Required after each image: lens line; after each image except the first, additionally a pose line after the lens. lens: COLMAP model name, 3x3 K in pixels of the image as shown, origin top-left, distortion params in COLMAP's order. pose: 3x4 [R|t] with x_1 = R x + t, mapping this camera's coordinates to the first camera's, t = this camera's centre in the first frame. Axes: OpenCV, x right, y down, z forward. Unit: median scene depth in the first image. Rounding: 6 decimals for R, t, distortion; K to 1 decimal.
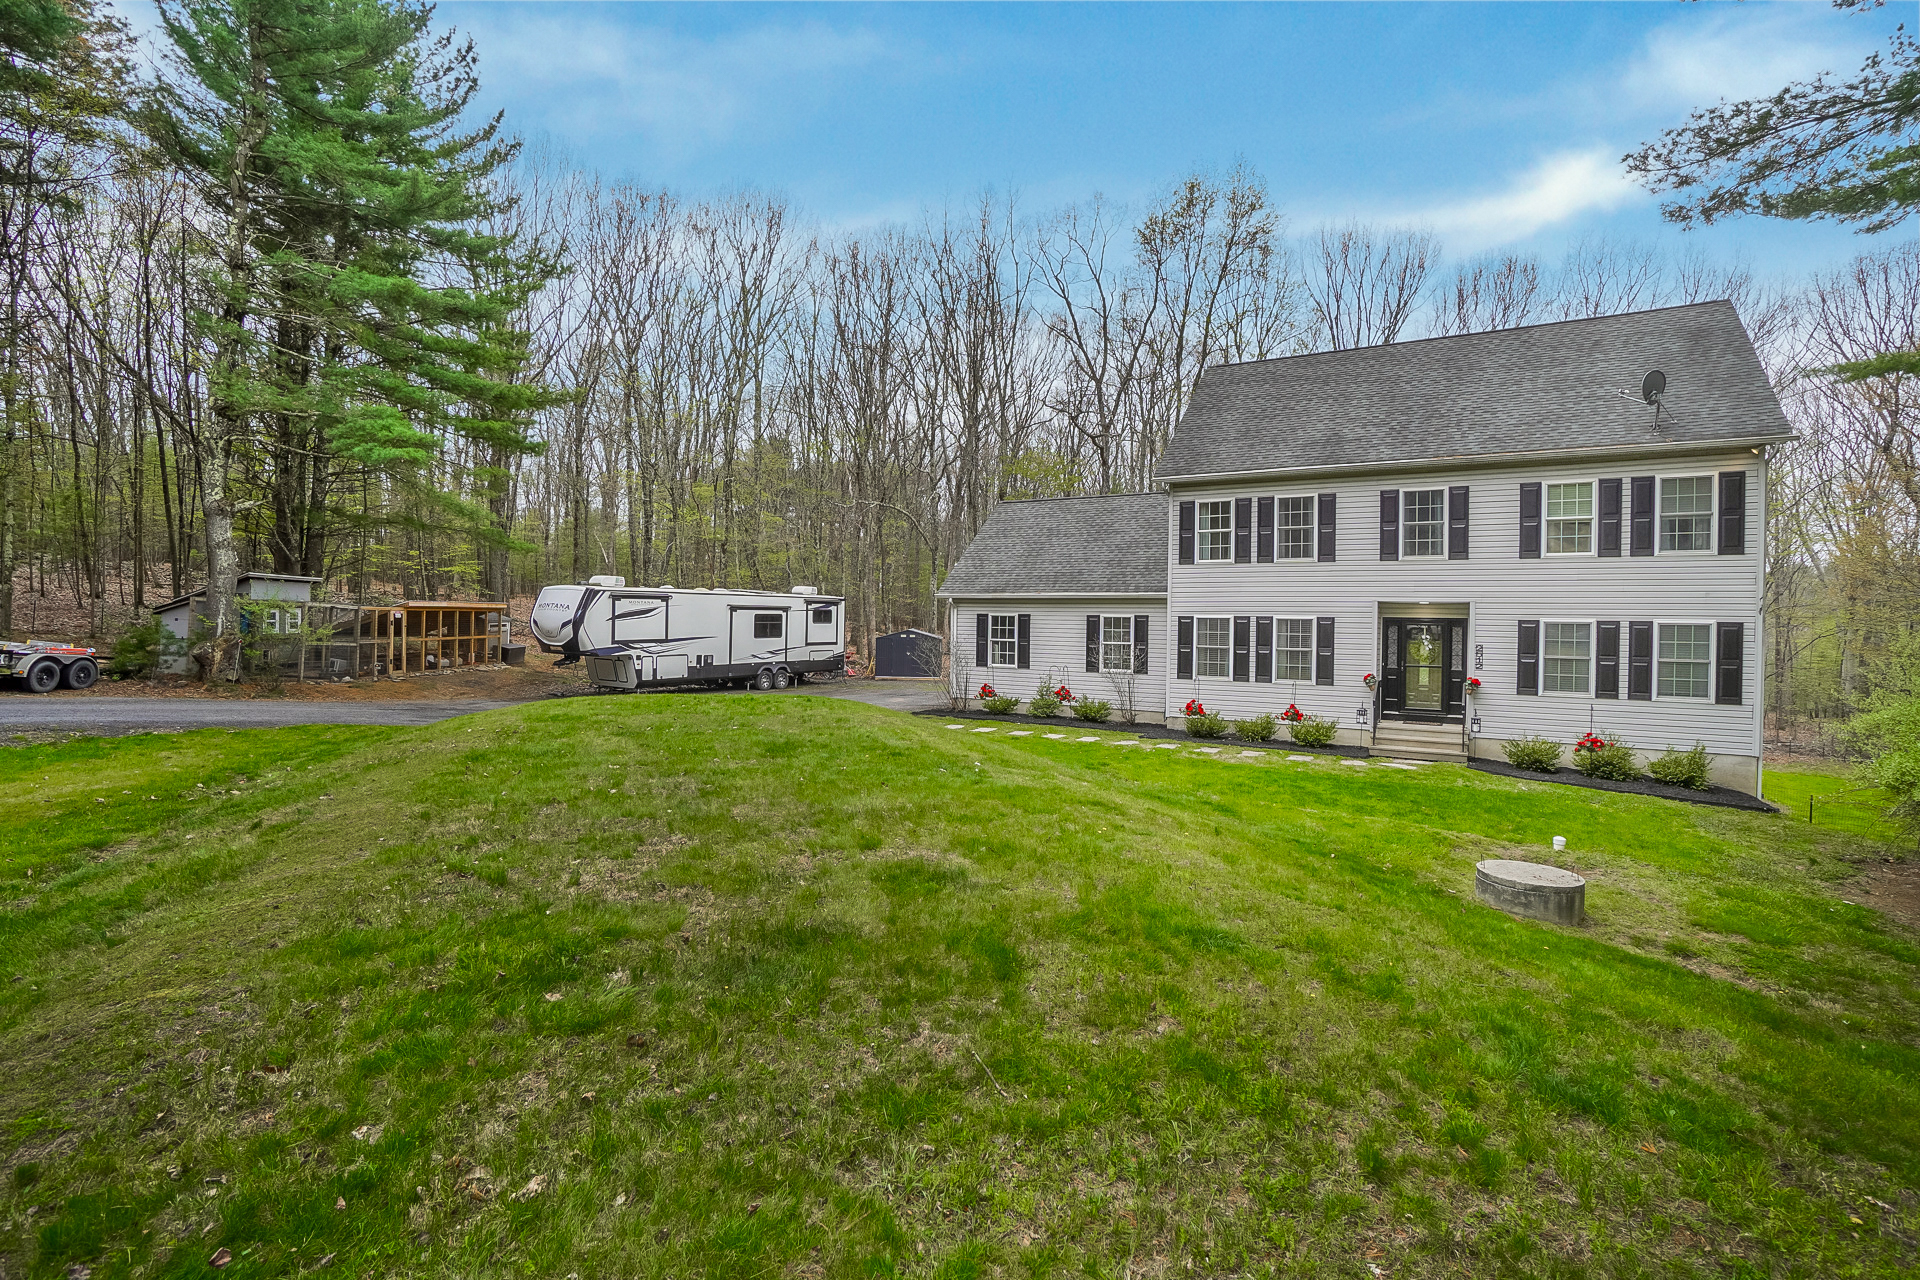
lens RADIAL K [[888.0, 0, 965.0], [0, 888.0, 626.2], [0, 0, 1]] dist [-0.039443, 0.009710]
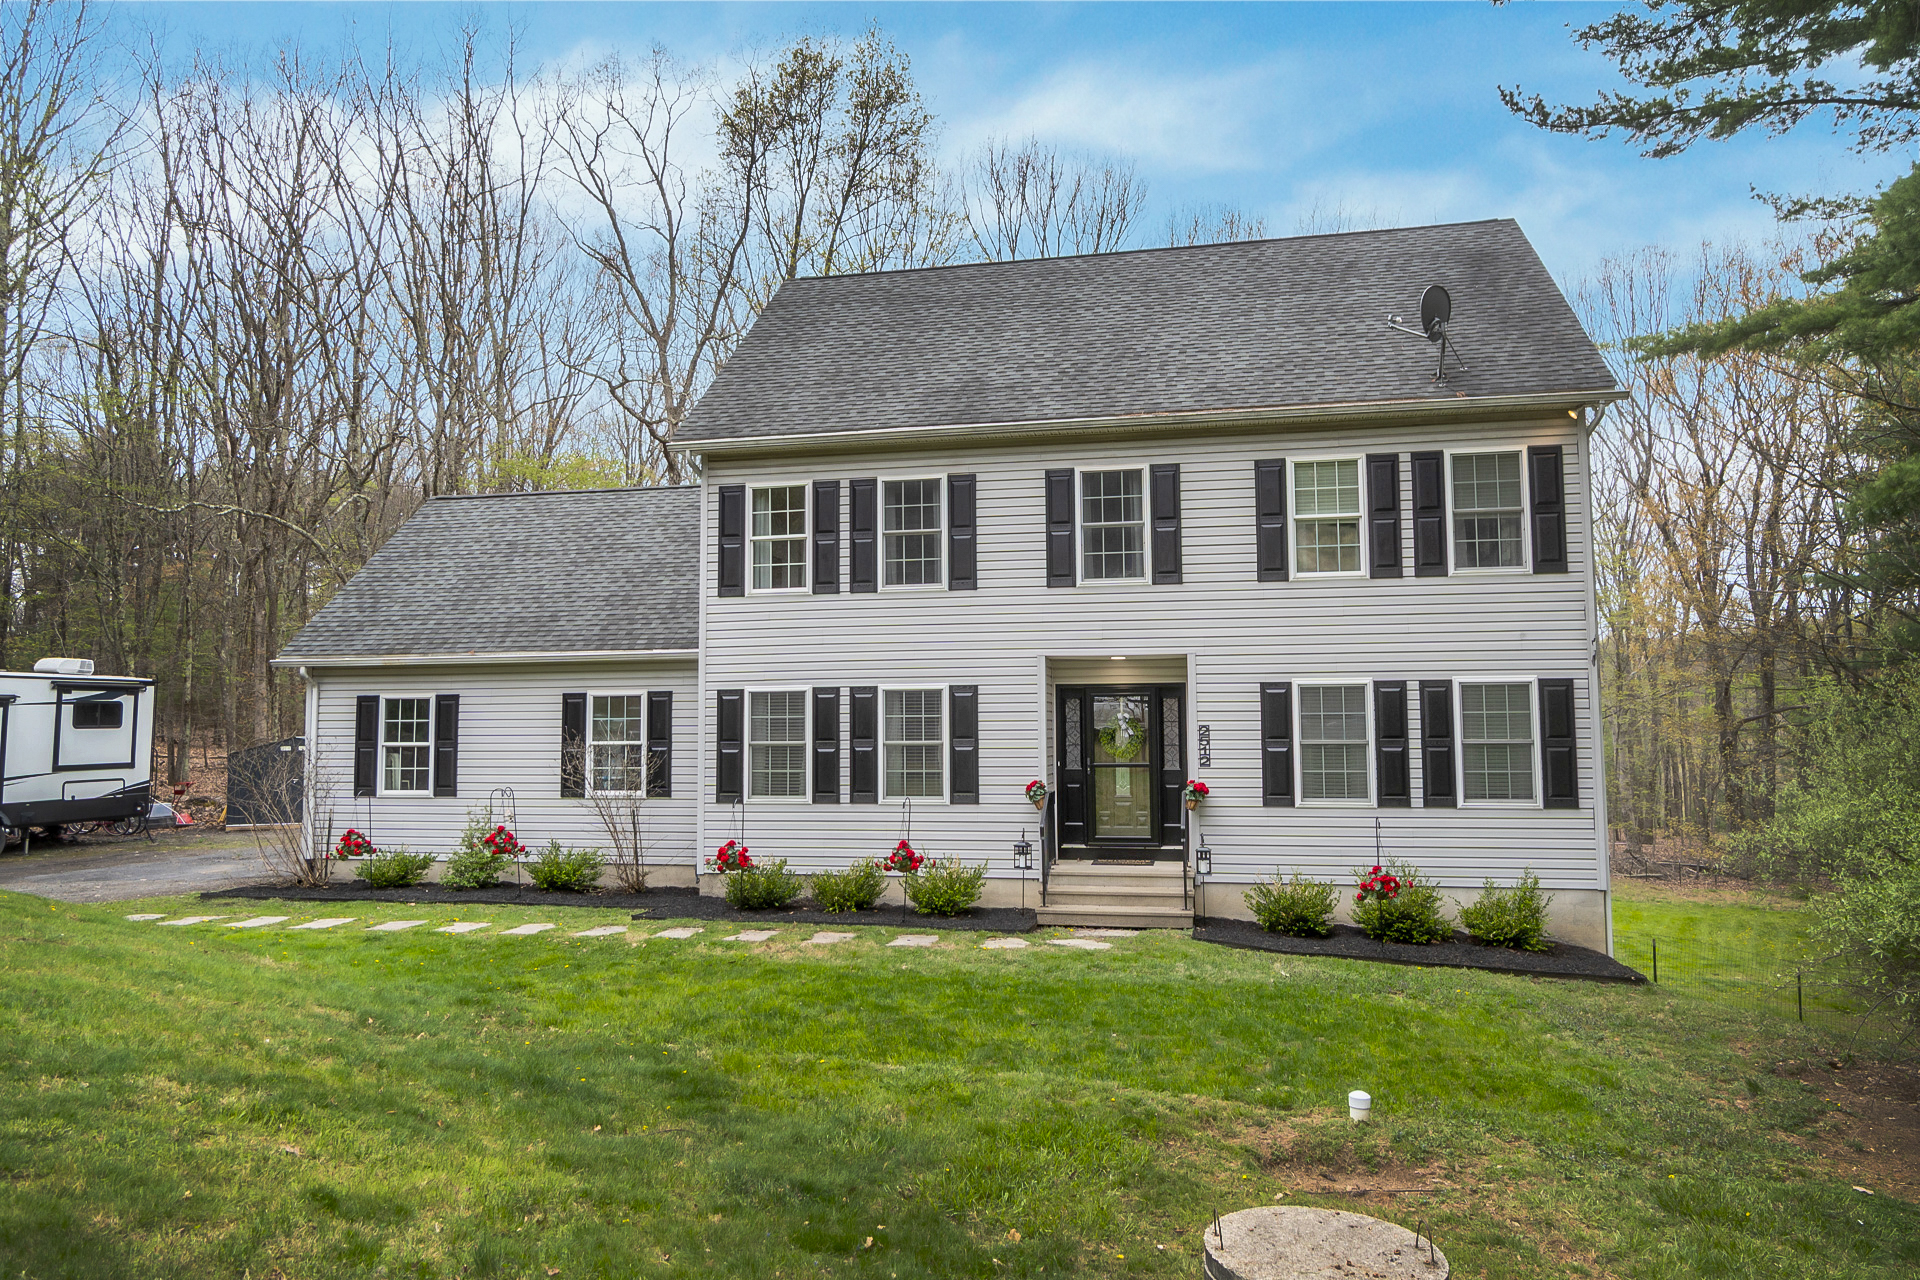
lens RADIAL K [[1250.2, 0, 976.4], [0, 1250.2, 635.2], [0, 0, 1]] dist [0.001217, 0.001286]
pose [[0.941106, 0.003980, 0.338089, 0.140635], [0.023305, 0.996789, -0.076606, 0.020062], [-0.337308, 0.079974, 0.937991, 0.229067]]
